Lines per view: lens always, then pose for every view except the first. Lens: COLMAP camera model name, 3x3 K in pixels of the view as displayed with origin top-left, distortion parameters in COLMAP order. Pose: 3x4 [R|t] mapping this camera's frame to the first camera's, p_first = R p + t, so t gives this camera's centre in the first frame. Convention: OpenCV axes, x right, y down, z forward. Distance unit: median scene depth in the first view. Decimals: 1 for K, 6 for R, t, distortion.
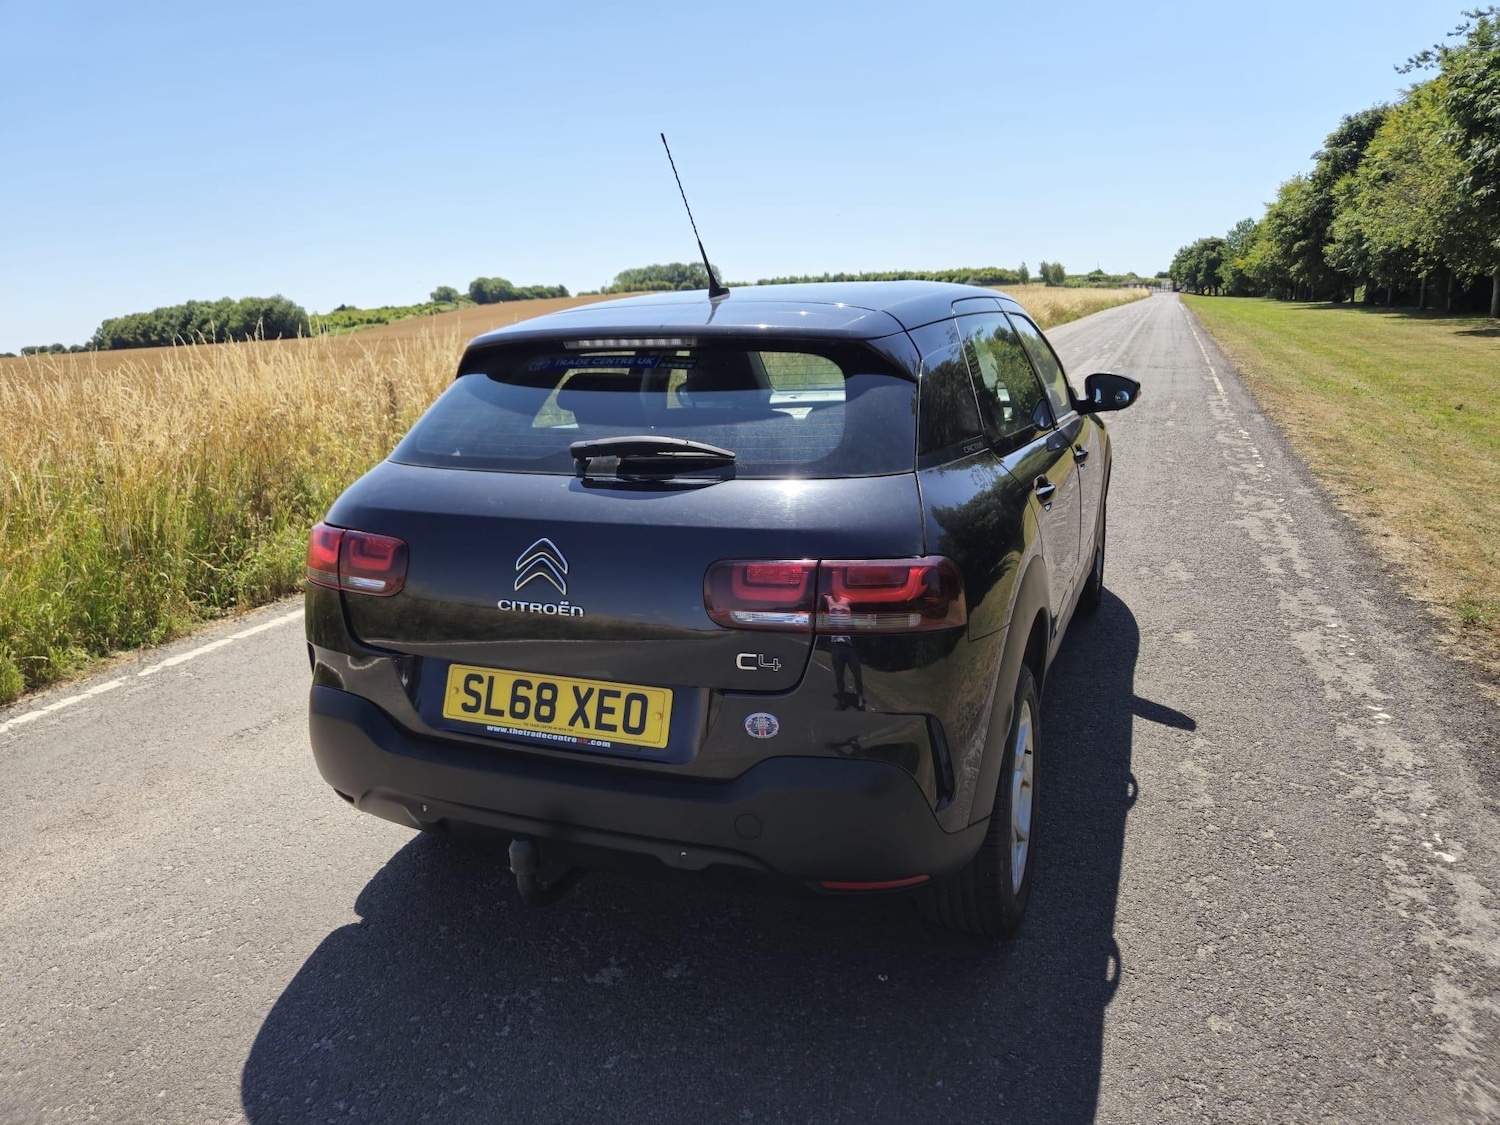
lens RADIAL K [[1012.6, 0, 748.1], [0, 1012.6, 548.1], [0, 0, 1]] dist [0.075377, -0.062582]
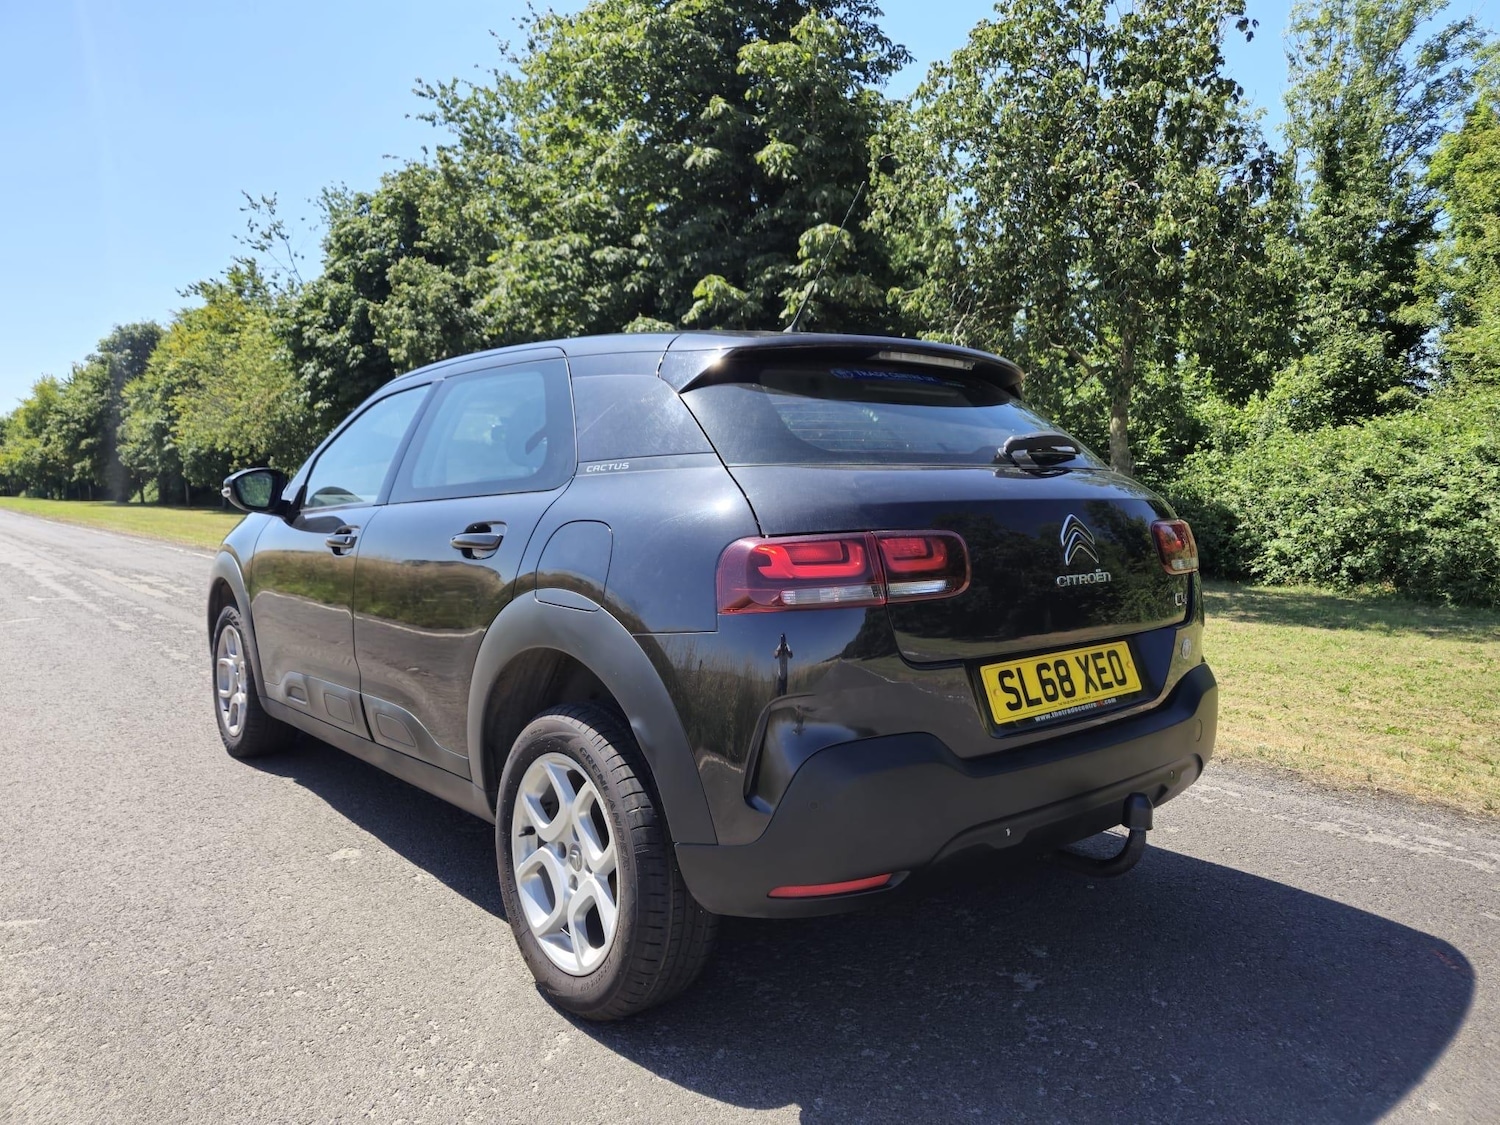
lens RADIAL K [[1012.6, 0, 741.3], [0, 1012.6, 548.6], [0, 0, 1]] dist [0.075377, -0.062582]
pose [[0.466363, -0.016395, 0.884441, -1.211129], [0.187481, 0.978947, -0.080711, 0.043587], [-0.864498, 0.203457, 0.459618, 0.752222]]
